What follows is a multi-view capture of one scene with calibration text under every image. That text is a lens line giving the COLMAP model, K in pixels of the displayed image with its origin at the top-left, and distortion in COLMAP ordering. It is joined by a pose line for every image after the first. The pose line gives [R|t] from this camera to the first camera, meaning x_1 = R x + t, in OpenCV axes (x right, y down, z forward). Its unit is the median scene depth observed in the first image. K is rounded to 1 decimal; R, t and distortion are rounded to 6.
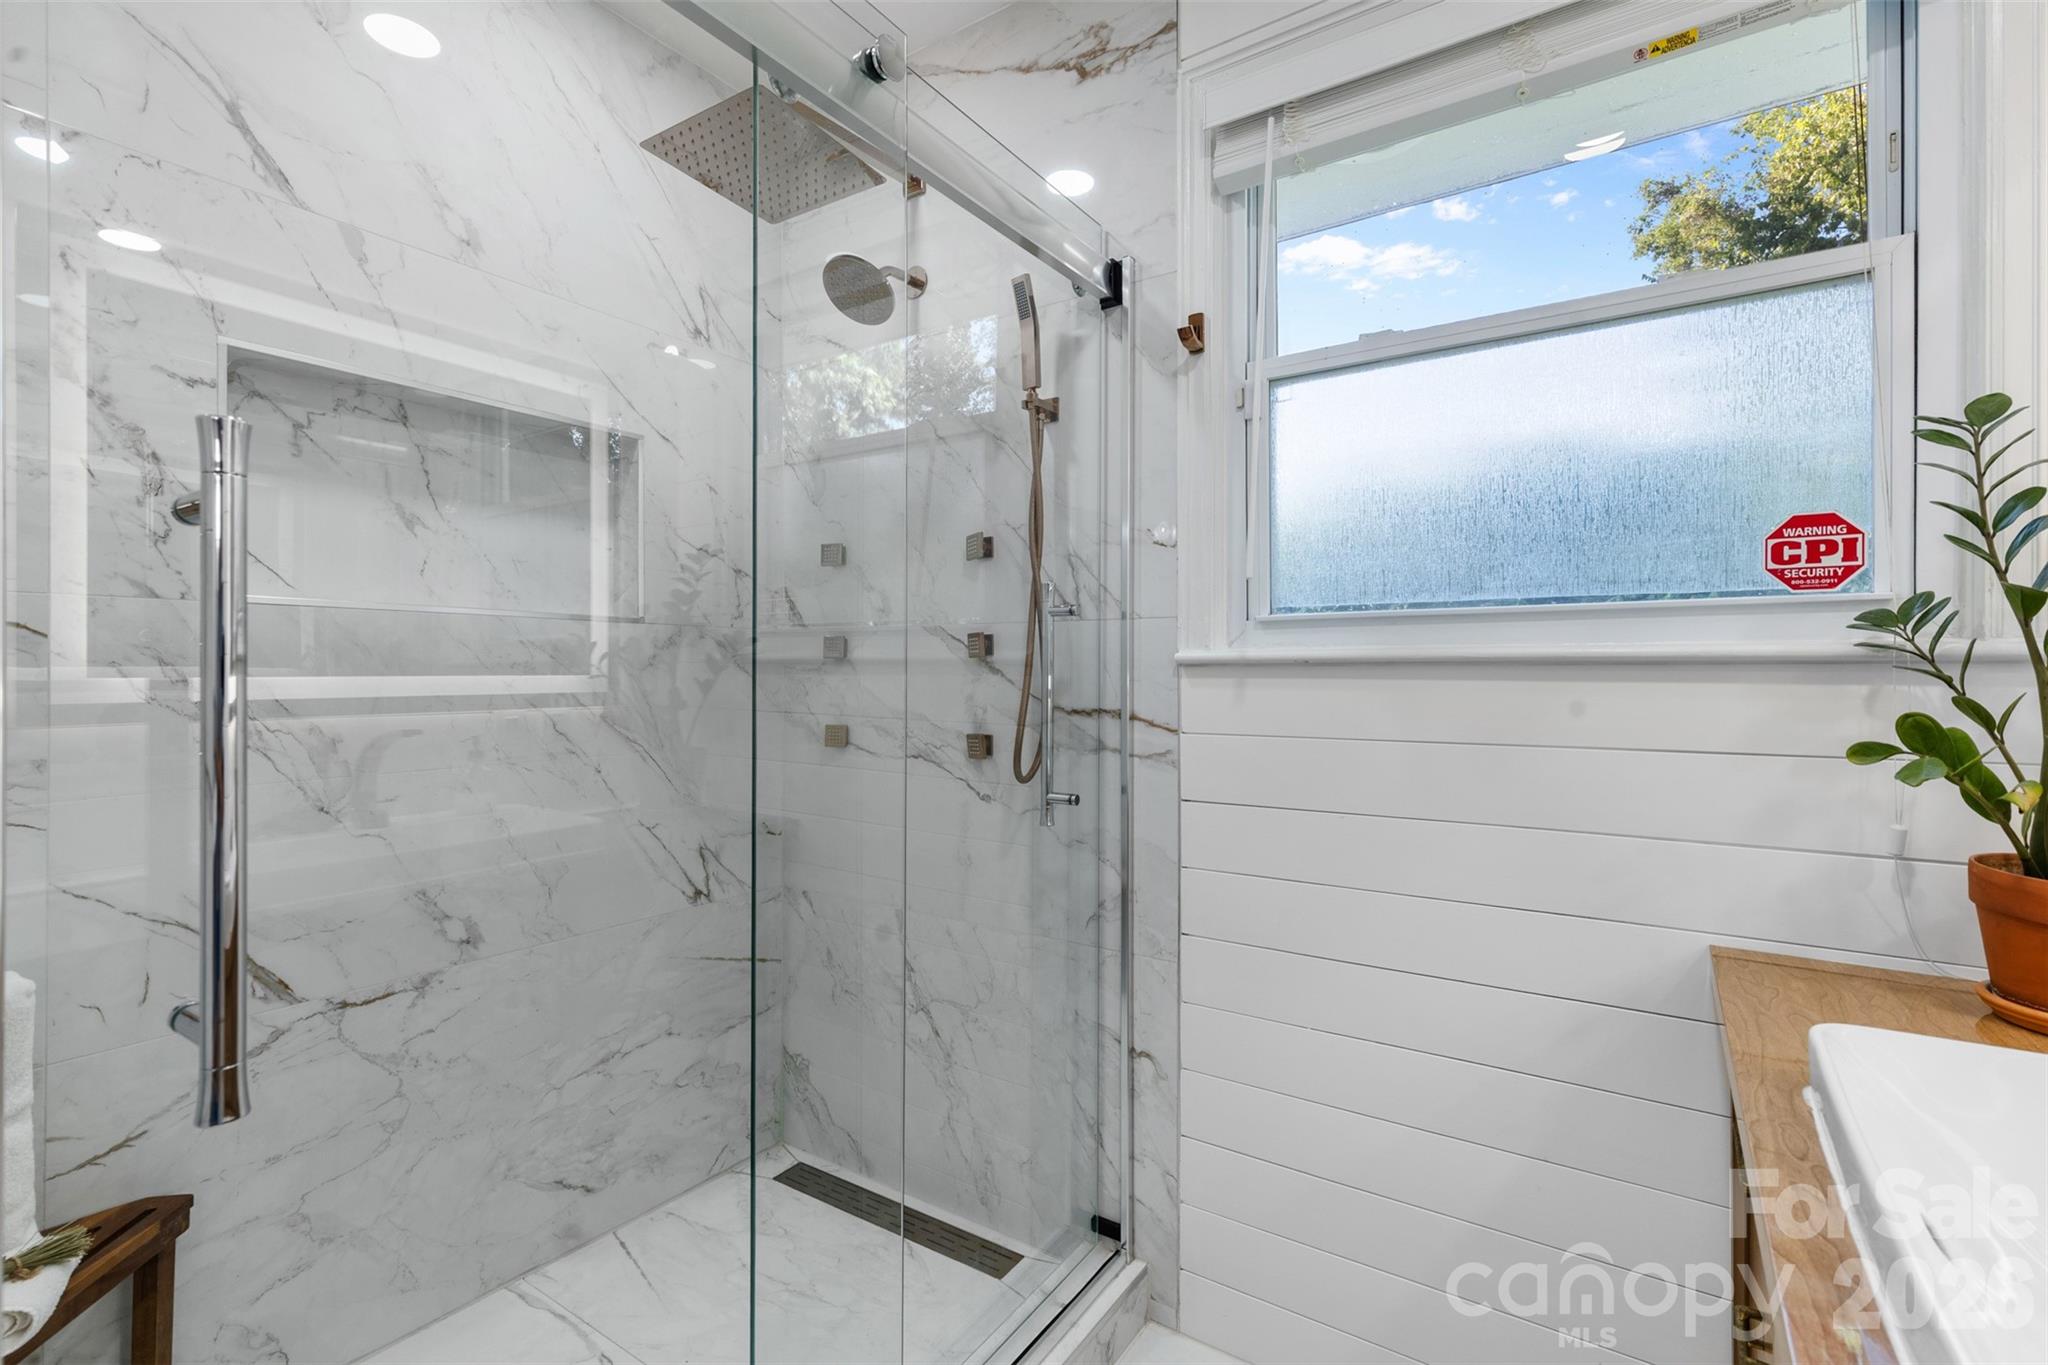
lens RADIAL K [[932.5, 0, 1026.6], [0, 932.5, 673.8], [0, 0, 1]] dist [0.004491, -0.000043]
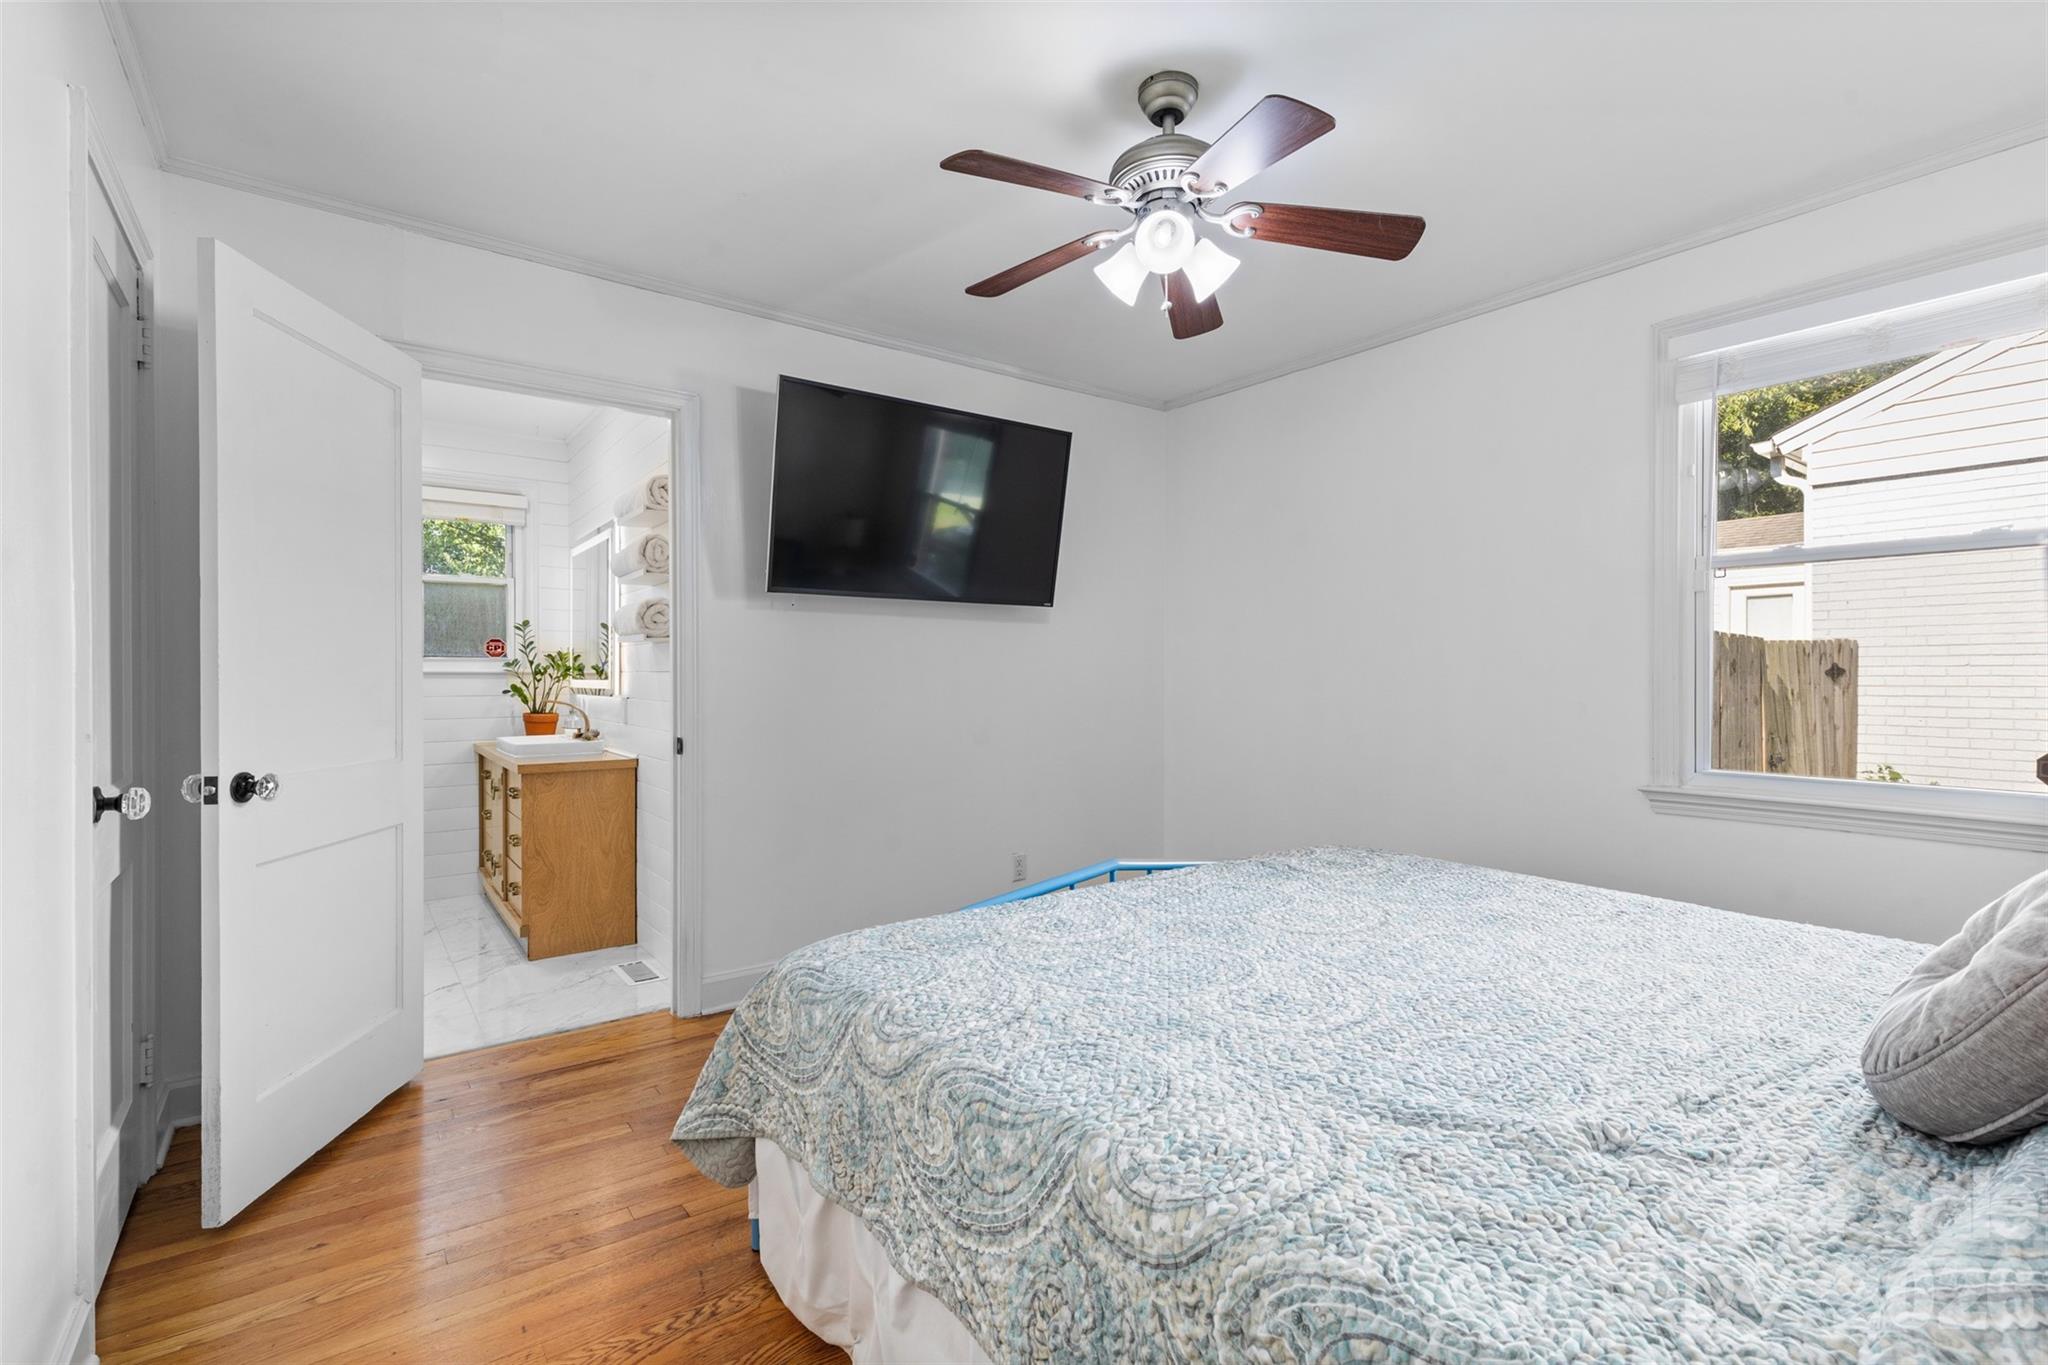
lens RADIAL K [[932.5, 0, 1024.2], [0, 932.5, 681.7], [0, 0, 1]] dist [0.004491, -0.000043]
pose [[0.328189, -0.002053, 0.944610, -2.847634], [-0.000327, 0.999997, 0.002287, 0.016415], [-0.944612, -0.001059, 0.328187, -3.189502]]
